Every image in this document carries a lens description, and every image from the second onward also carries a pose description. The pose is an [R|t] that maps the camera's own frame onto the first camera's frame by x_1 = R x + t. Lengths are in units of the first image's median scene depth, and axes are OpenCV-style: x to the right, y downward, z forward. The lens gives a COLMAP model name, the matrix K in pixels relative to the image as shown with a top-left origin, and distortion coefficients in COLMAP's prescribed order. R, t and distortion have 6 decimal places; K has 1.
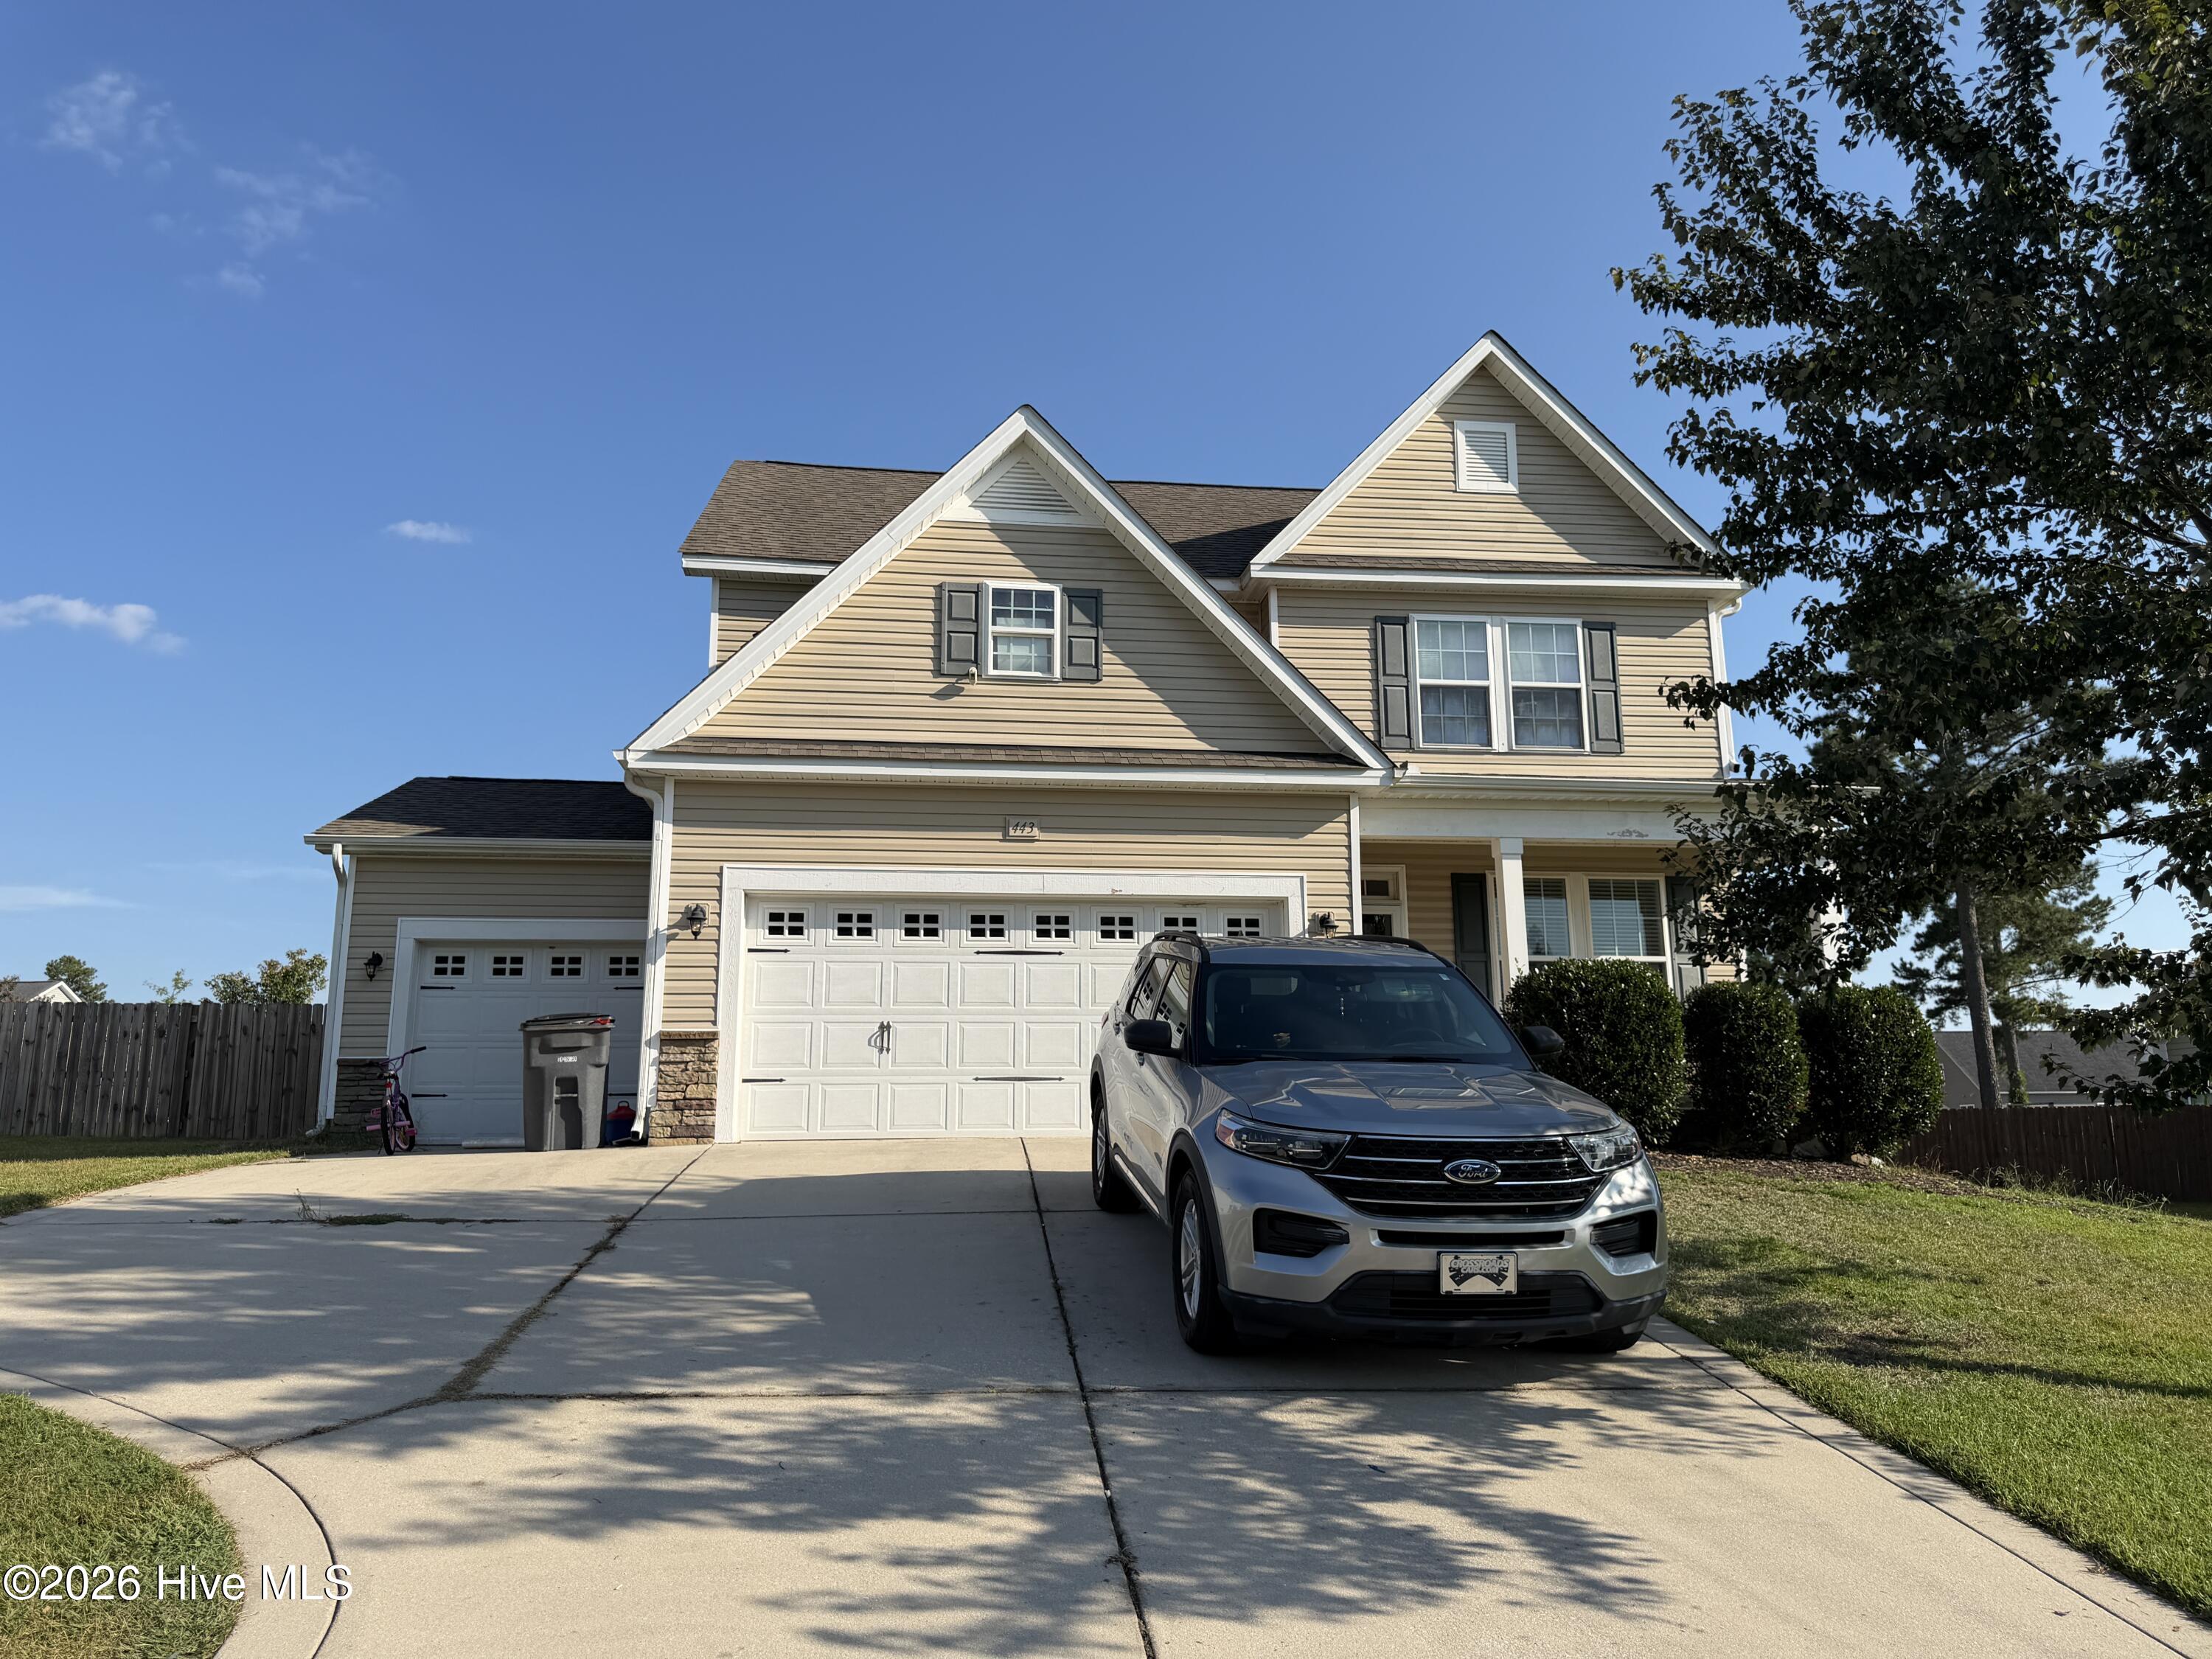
lens RADIAL K [[1552.6, 0, 1106.0], [0, 1552.6, 829.5], [0, 0, 1]] dist [0.127456, -0.201126]
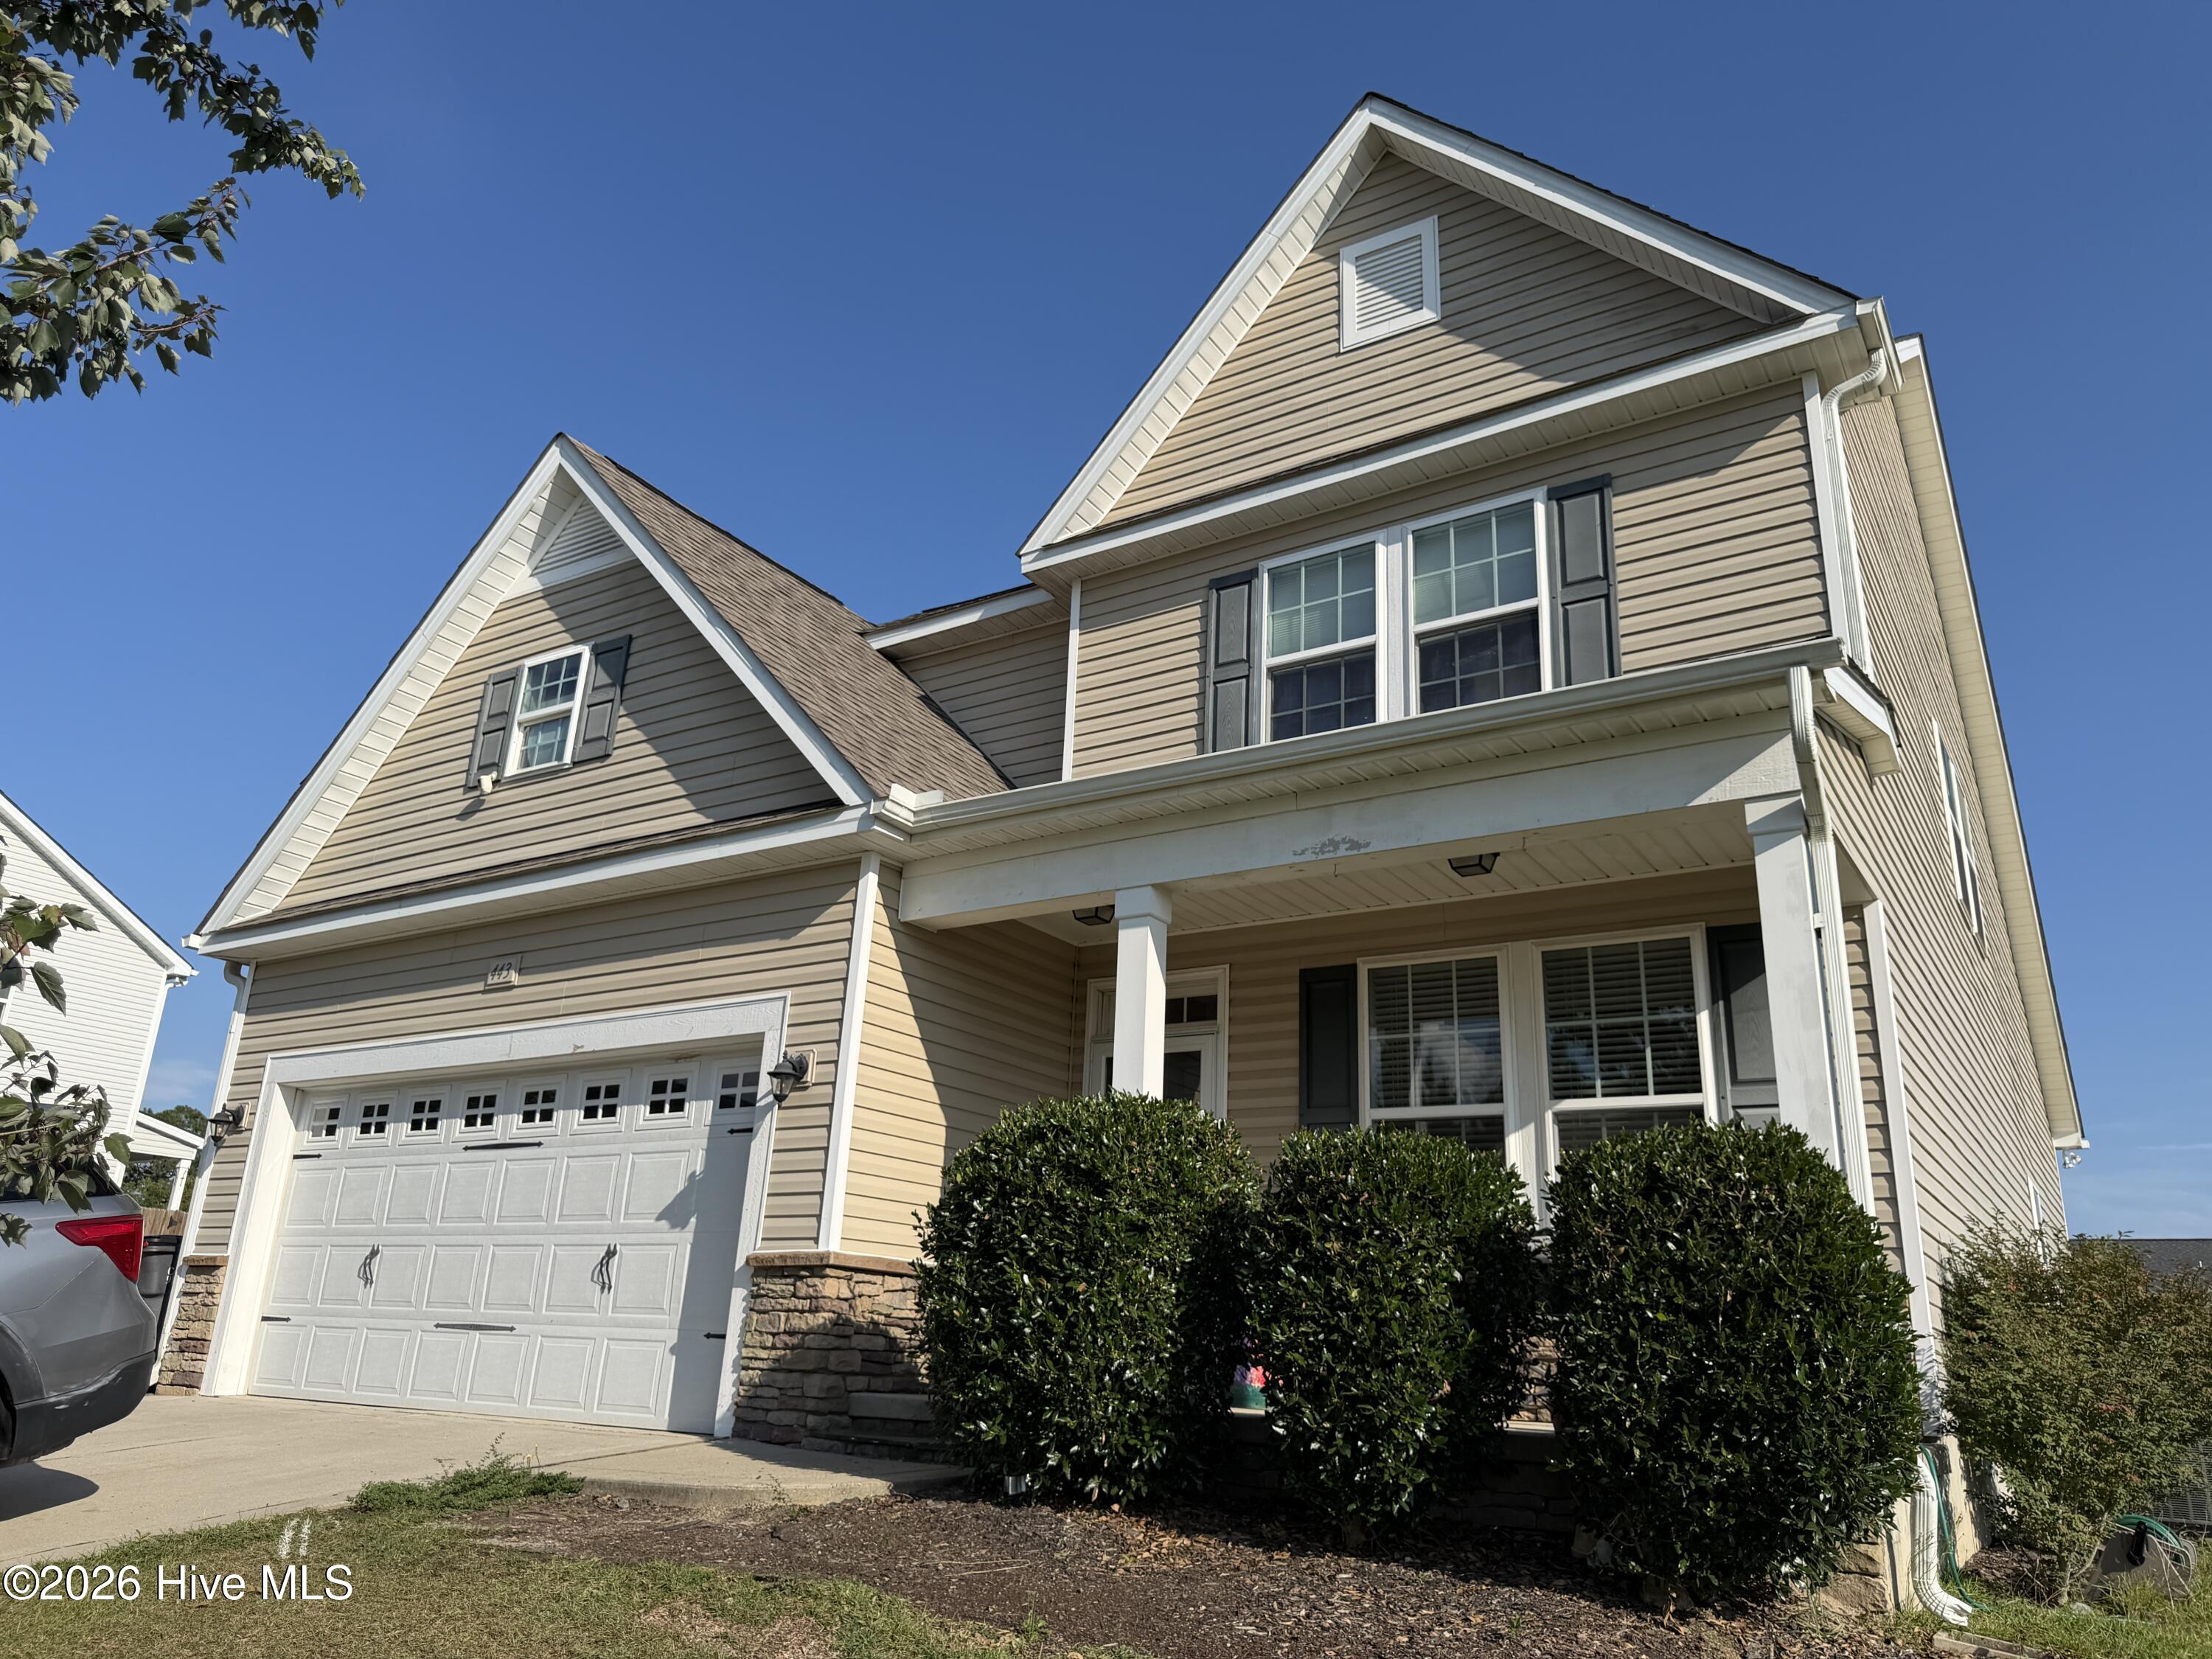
lens RADIAL K [[1552.6, 0, 1106.0], [0, 1552.6, 829.5], [0, 0, 1]] dist [0.127456, -0.201126]
pose [[0.761148, -0.172142, -0.625316, 0.628486], [0.080151, 0.981710, -0.172690, 0.082887], [0.643606, 0.081323, 0.761024, 0.603723]]
